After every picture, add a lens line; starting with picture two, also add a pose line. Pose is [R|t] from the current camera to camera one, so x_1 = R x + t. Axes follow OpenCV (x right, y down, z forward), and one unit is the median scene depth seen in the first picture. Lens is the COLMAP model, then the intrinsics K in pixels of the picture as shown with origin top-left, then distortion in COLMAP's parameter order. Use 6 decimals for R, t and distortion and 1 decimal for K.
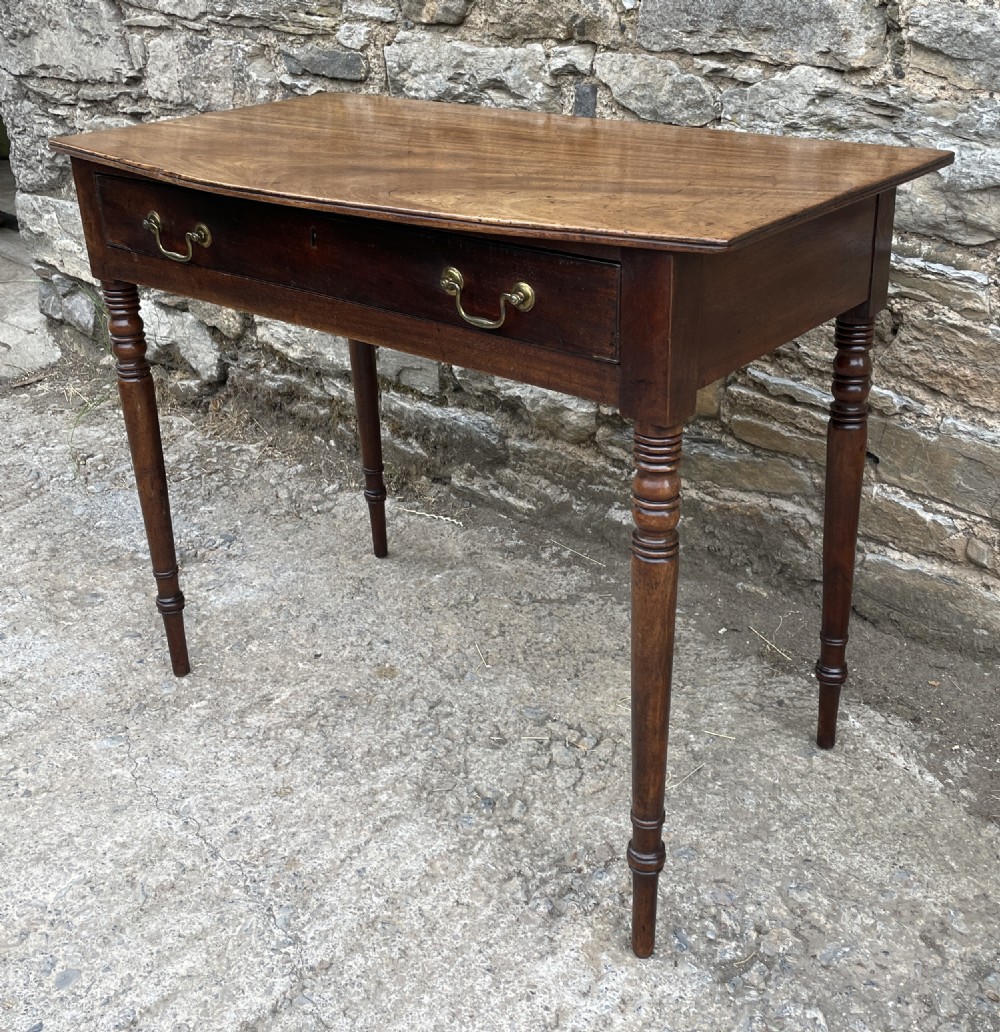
lens RADIAL K [[1216.4, 0, 557.2], [0, 1216.4, 411.2], [0, 0, 1]] dist [0.051057, 0.000000]
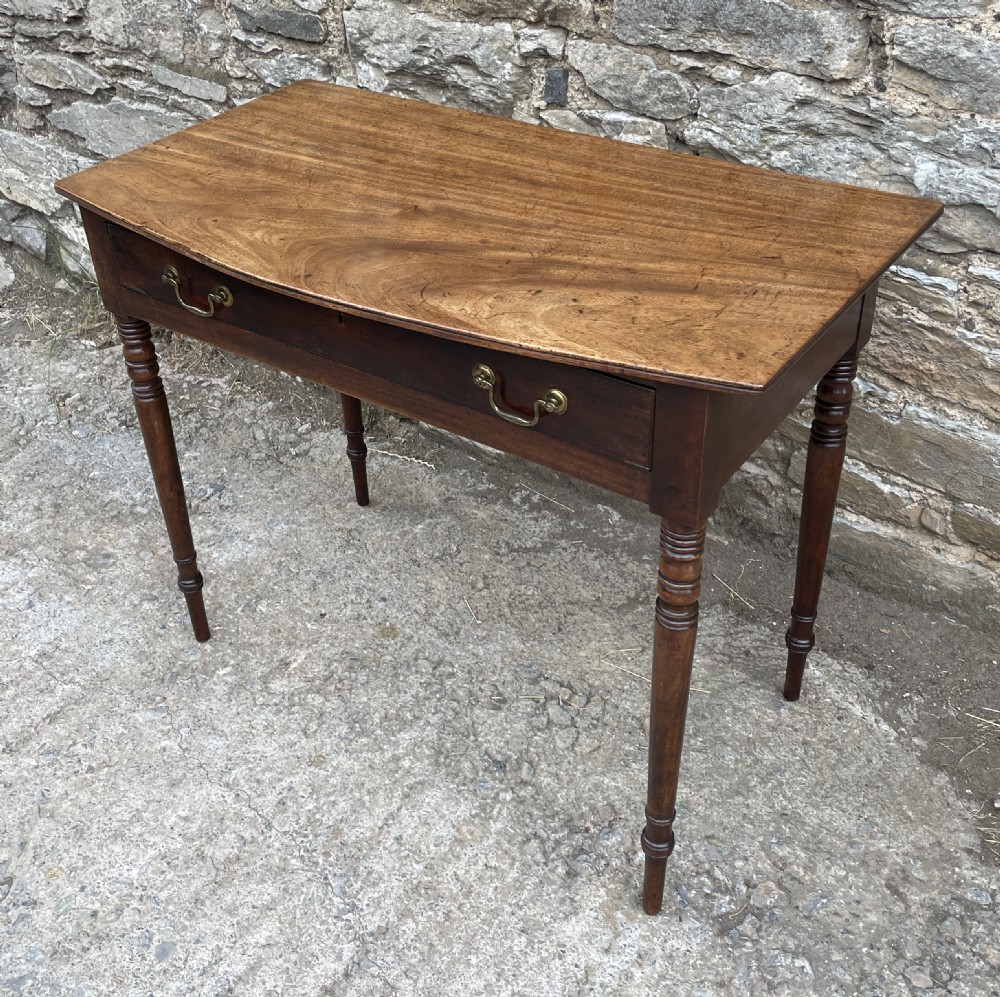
lens RADIAL K [[1194.8, 0, 466.9], [0, 1194.8, 428.6], [0, 0, 1]] dist [0.059338, 0.000000]
pose [[0.999273, -0.035701, 0.013393, -0.080938], [0.032451, 0.980677, 0.192922, -0.183541], [-0.020021, -0.192347, 0.981123, -0.032133]]
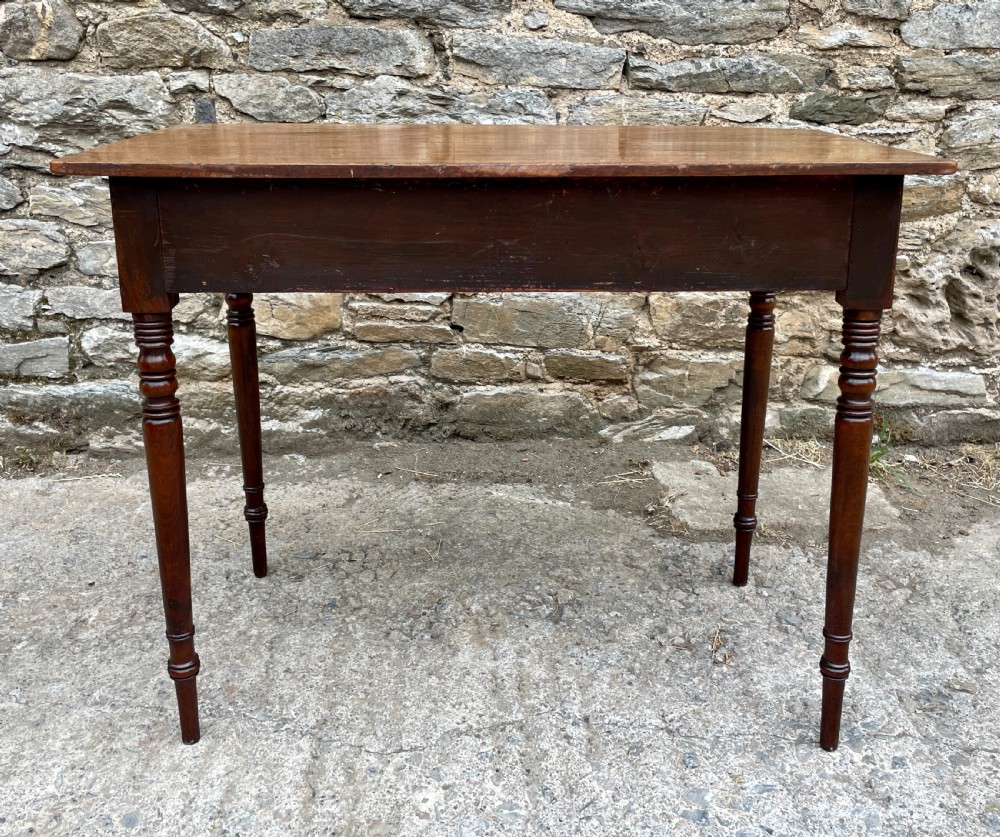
lens RADIAL K [[1001.3, 0, 502.6], [0, 1001.3, 337.3], [0, 0, 1]] dist [0.035458, 0.000000]
pose [[0.770540, -0.168558, 0.614700, -0.481370], [0.231170, 0.972640, -0.023068, 0.092727], [-0.593993, 0.159875, 0.788424, -0.019849]]
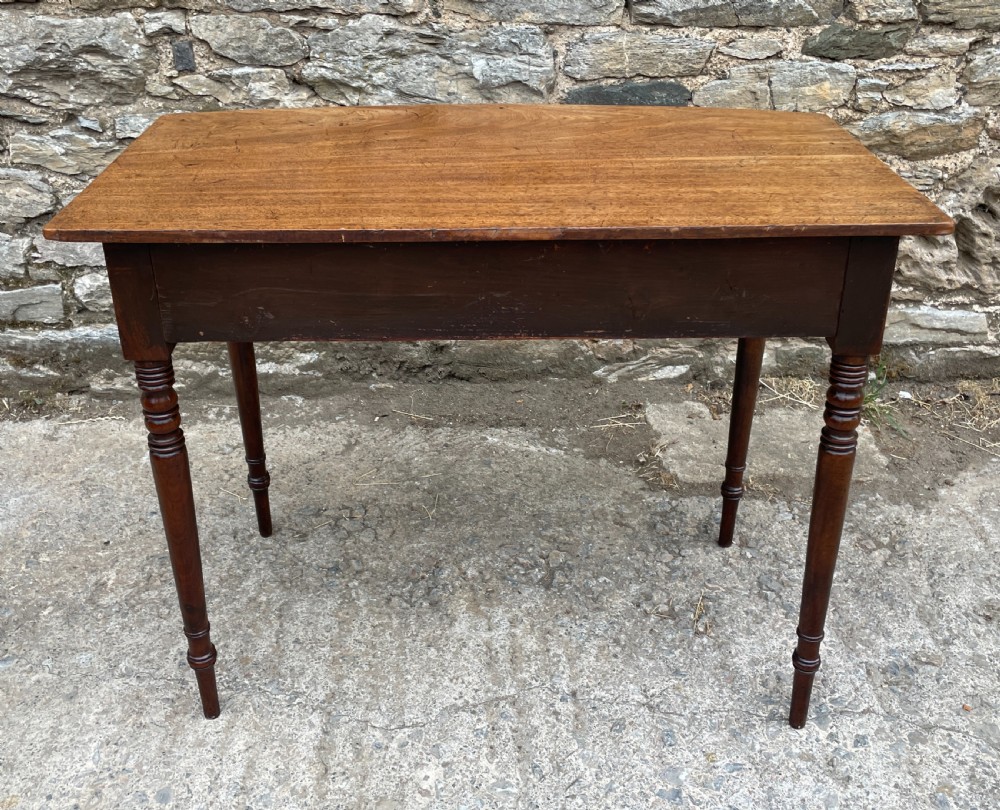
lens RADIAL K [[1035.3, 0, 480.2], [0, 1035.3, 367.5], [0, 0, 1]] dist [0.037520, 0.000000]
pose [[0.780948, -0.289581, 0.553411, -0.465262], [0.236823, 0.957153, 0.166652, -0.055776], [-0.577958, 0.000914, 0.816066, -0.064192]]
